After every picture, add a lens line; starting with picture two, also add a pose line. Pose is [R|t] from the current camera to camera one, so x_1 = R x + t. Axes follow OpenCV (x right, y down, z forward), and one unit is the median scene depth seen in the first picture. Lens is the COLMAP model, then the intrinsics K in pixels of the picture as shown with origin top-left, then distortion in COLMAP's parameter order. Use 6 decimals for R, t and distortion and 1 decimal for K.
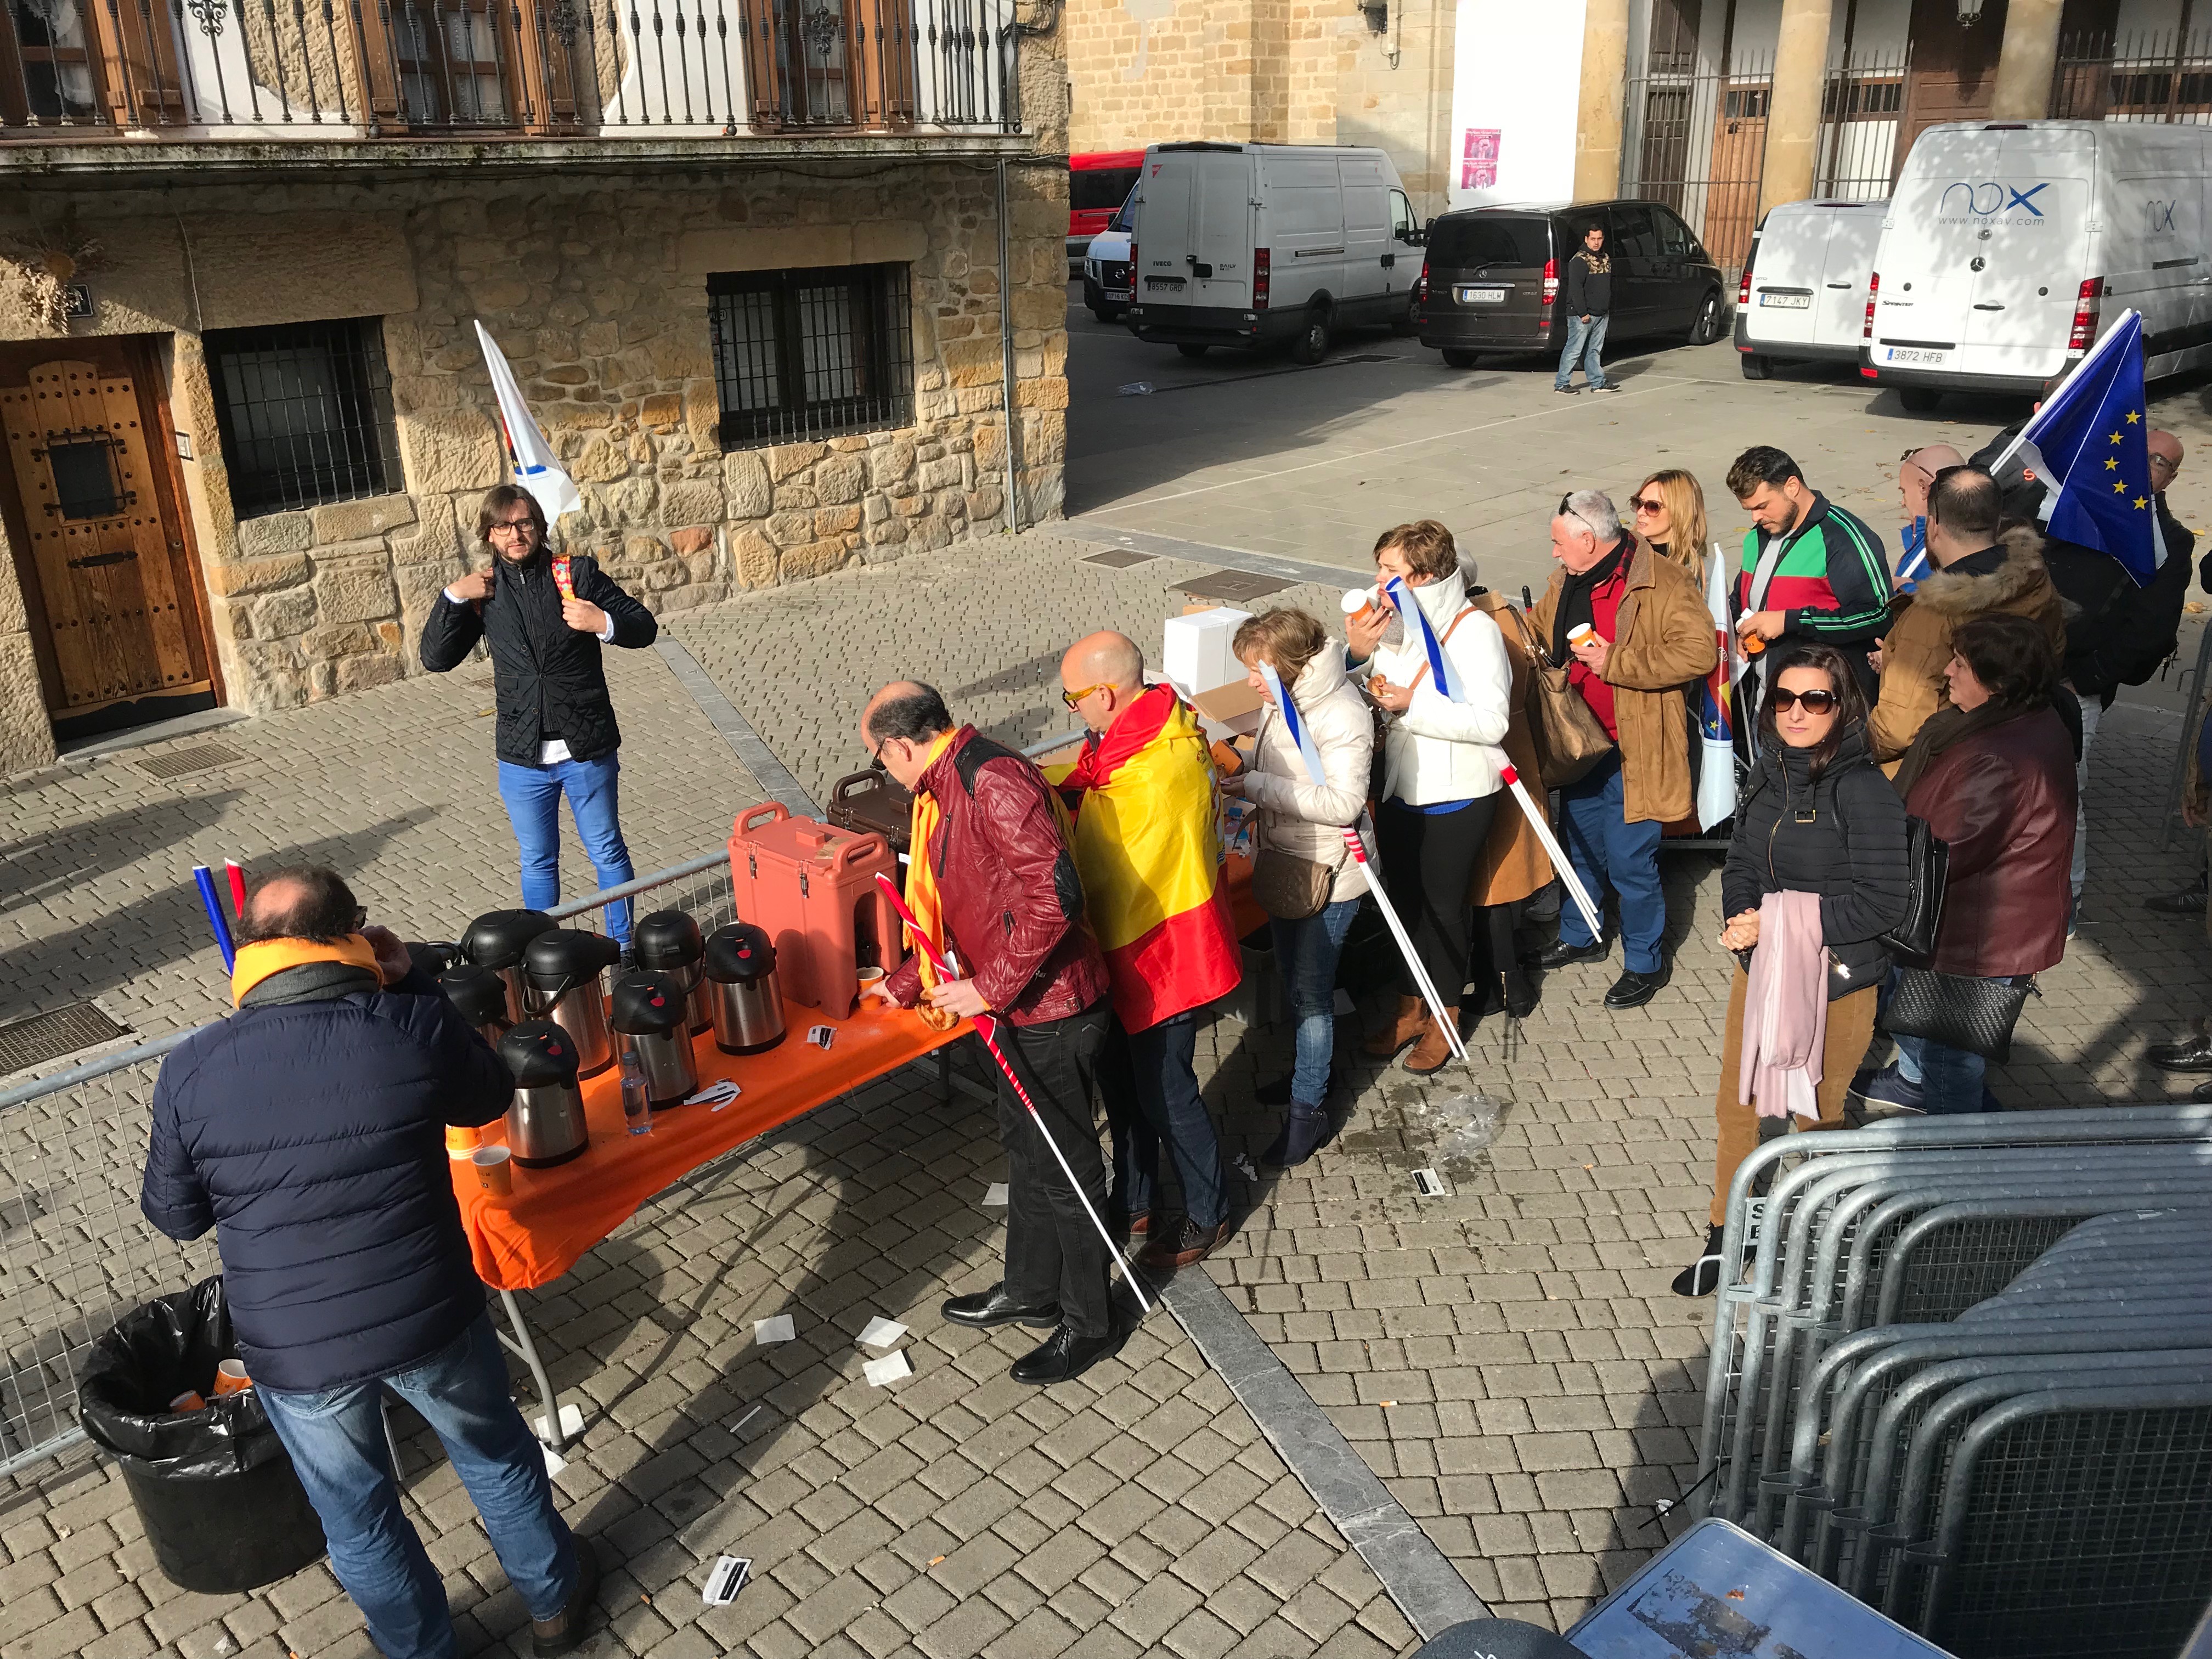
lens RADIAL K [[2022.9, 0, 1106.0], [0, 2022.9, 829.5], [0, 0, 1]] dist [0.004555, 0.005206]
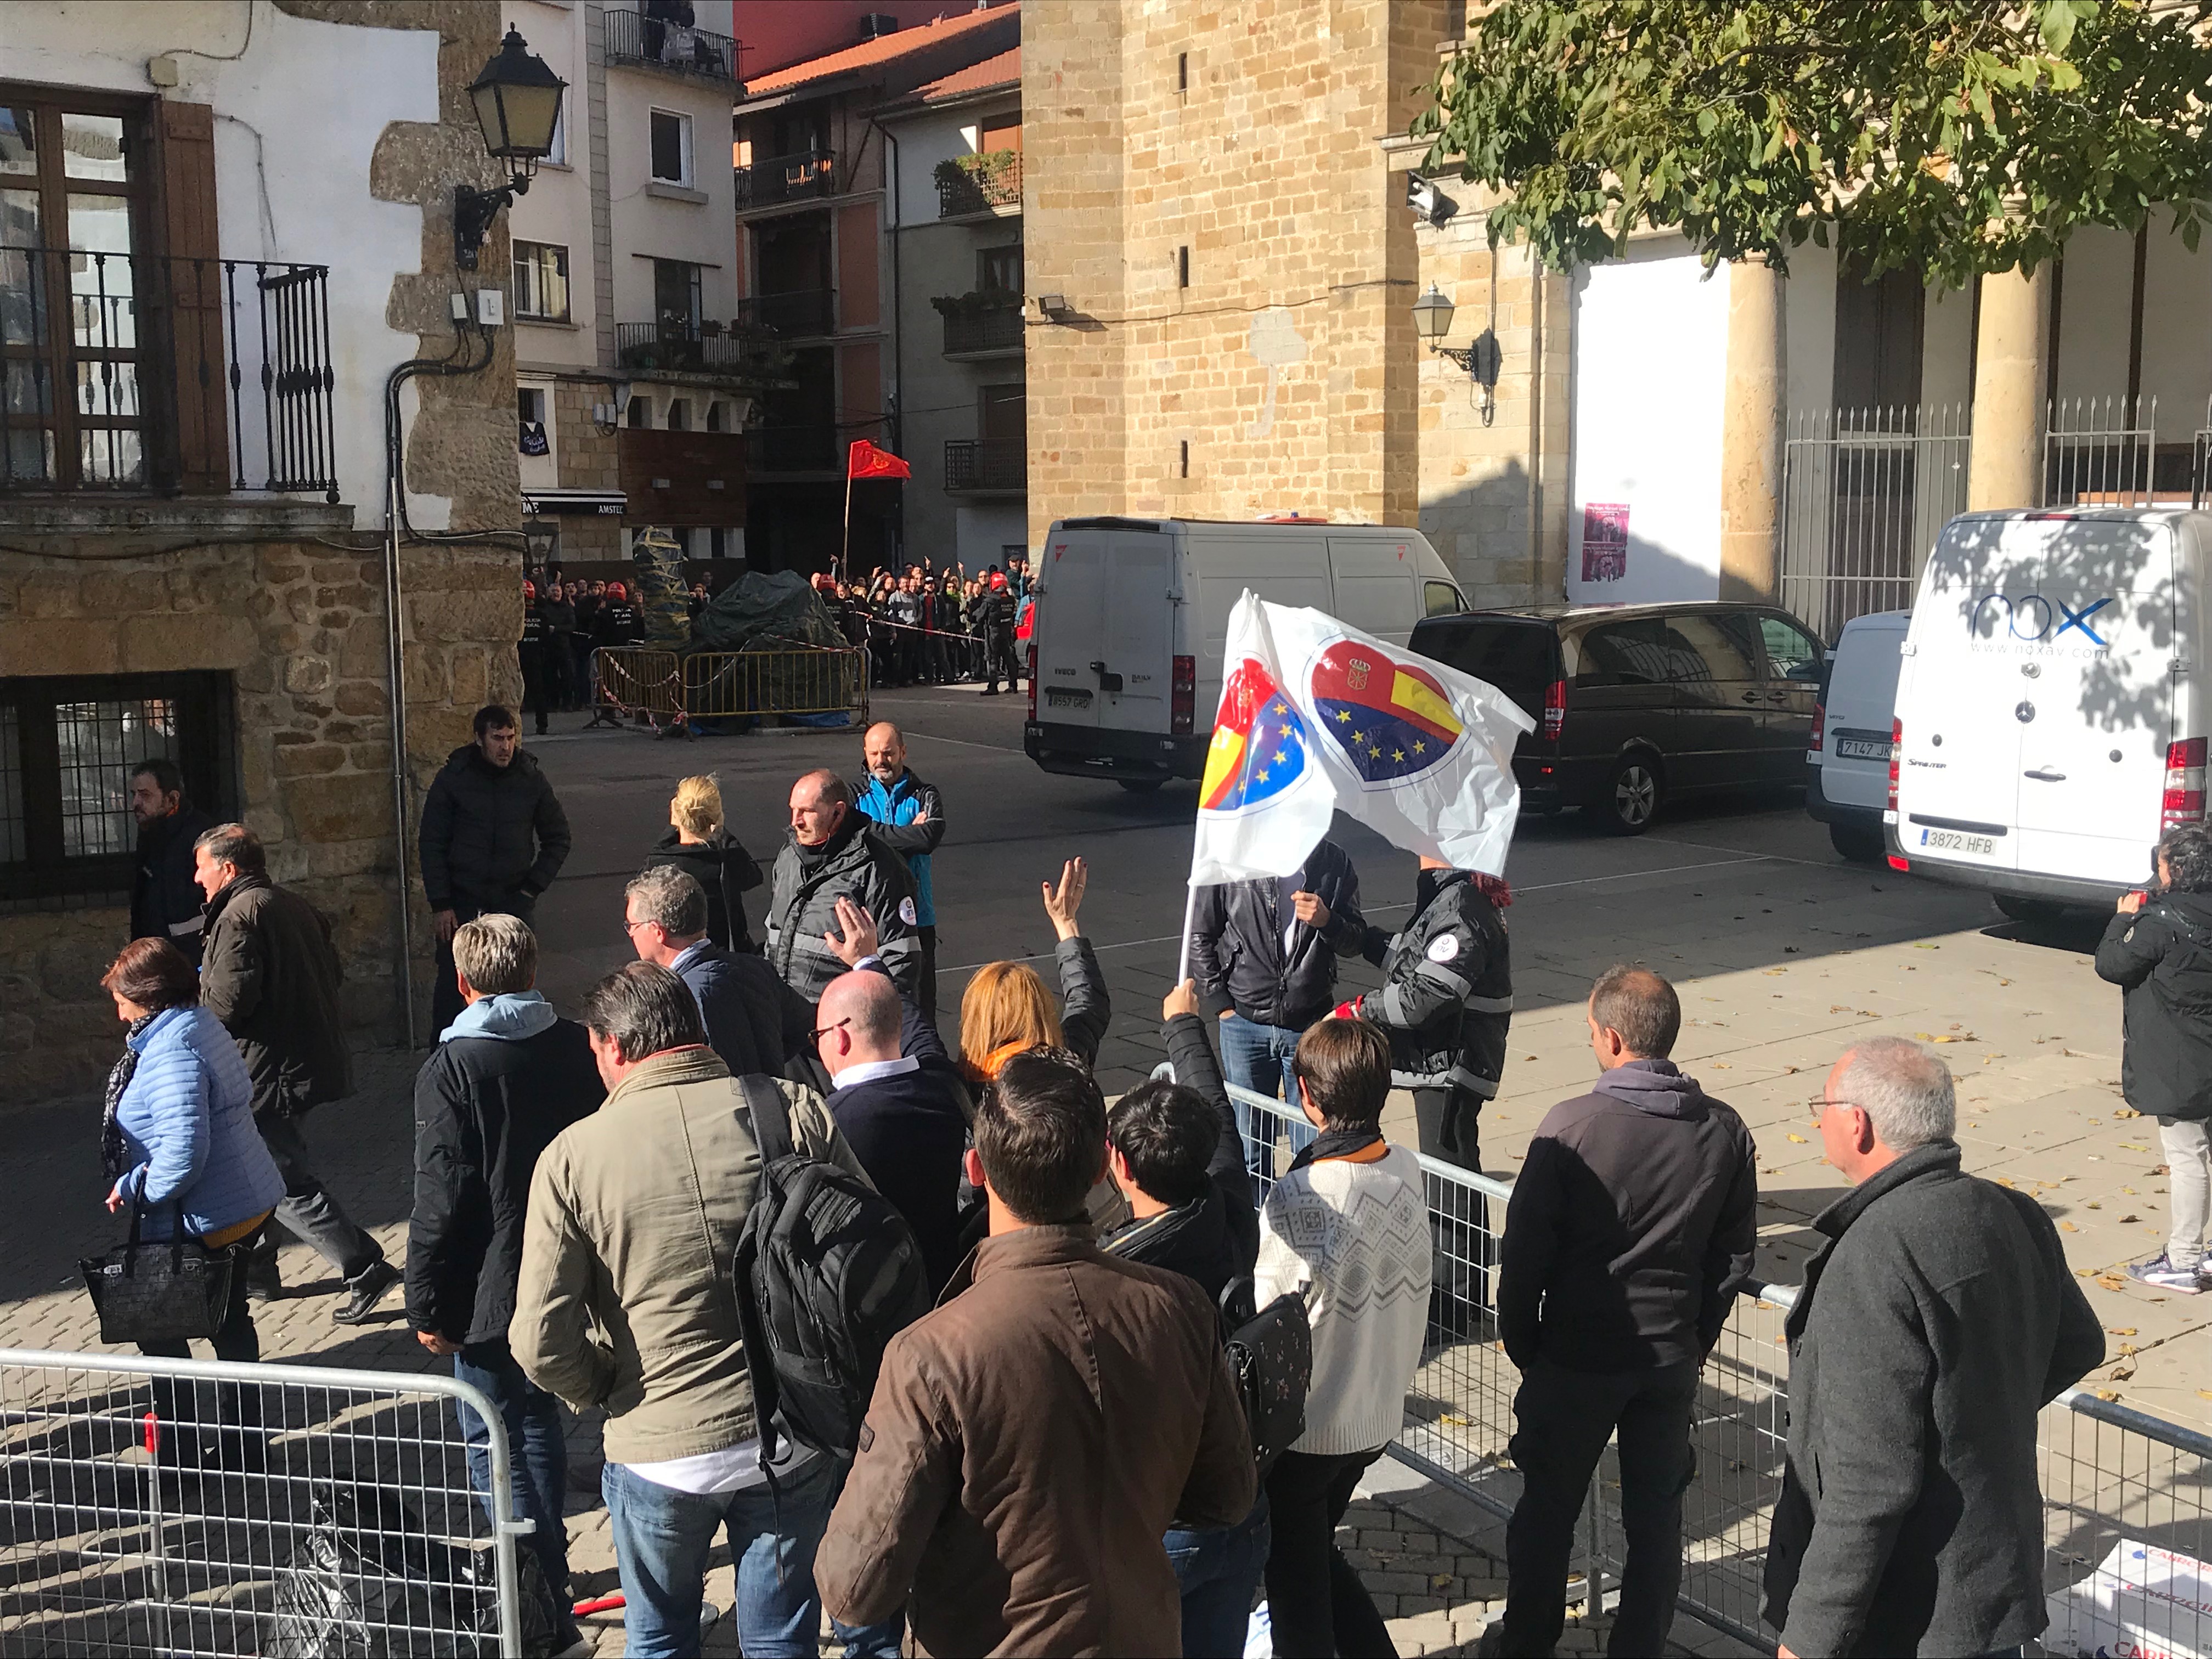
lens RADIAL K [[2529.7, 0, 1106.0], [0, 2529.7, 829.5], [0, 0, 1]] dist [0.123980, -0.000797]
pose [[0.977738, 0.040282, -0.205926, 0.238881], [-0.080413, 0.978406, -0.190409, -0.045006], [0.193810, 0.202729, 0.959864, 0.114473]]
